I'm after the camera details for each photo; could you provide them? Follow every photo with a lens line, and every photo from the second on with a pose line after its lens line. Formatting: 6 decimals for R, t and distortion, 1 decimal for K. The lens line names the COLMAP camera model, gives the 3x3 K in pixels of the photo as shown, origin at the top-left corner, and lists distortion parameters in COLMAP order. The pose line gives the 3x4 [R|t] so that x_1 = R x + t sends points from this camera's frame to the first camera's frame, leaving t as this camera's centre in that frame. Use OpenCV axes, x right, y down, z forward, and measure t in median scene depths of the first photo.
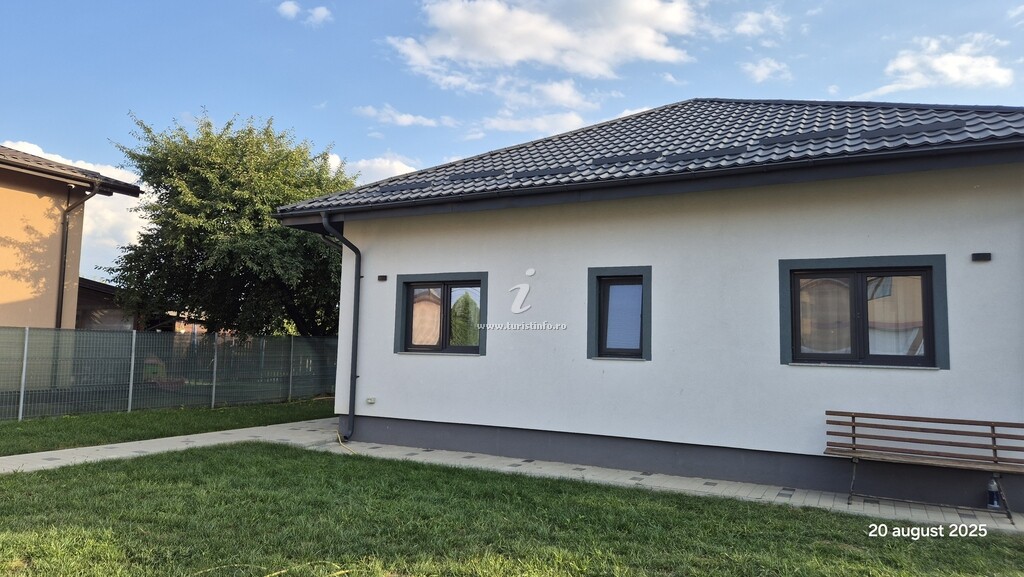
lens RADIAL K [[688.3, 0, 516.3], [0, 688.3, 289.0], [0, 0, 1]] dist [0.080164, -0.066249]
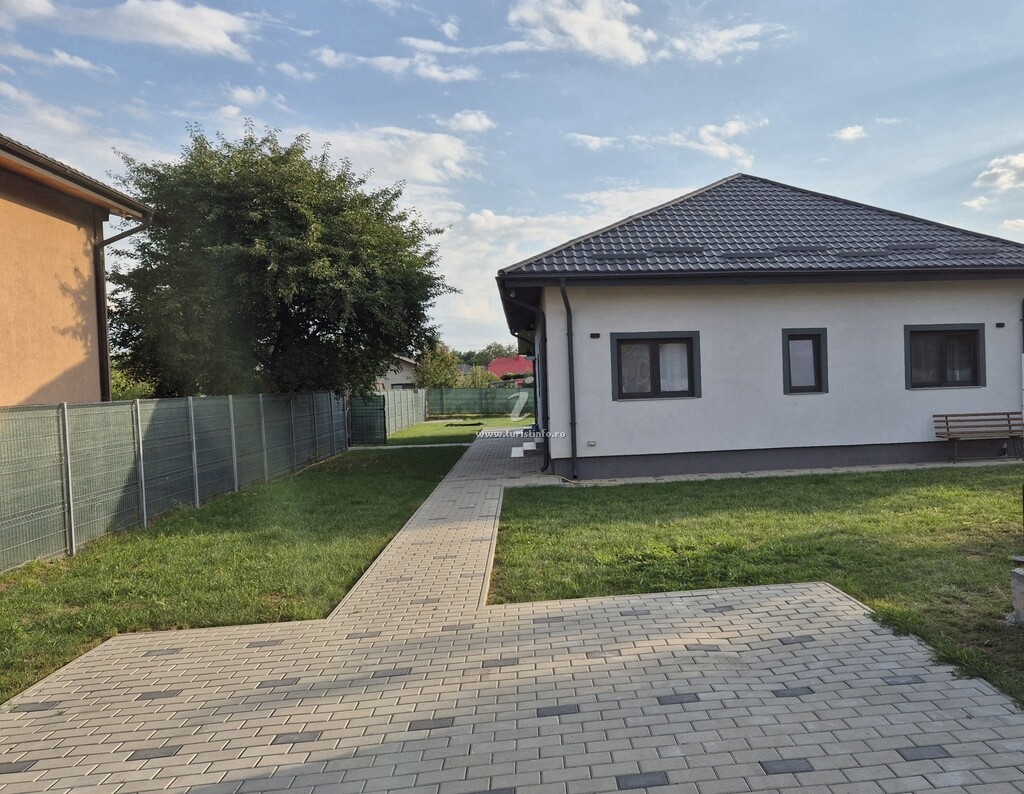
lens RADIAL K [[489.8, 0, 512.0], [0, 489.8, 397.0], [0, 0, 1]] dist [-0.000003, 0.000188]
pose [[0.845041, -0.051353, 0.532230, -0.748387], [0.009403, 0.996651, 0.081233, 0.017977], [-0.534619, -0.063641, 0.842694, 0.391990]]
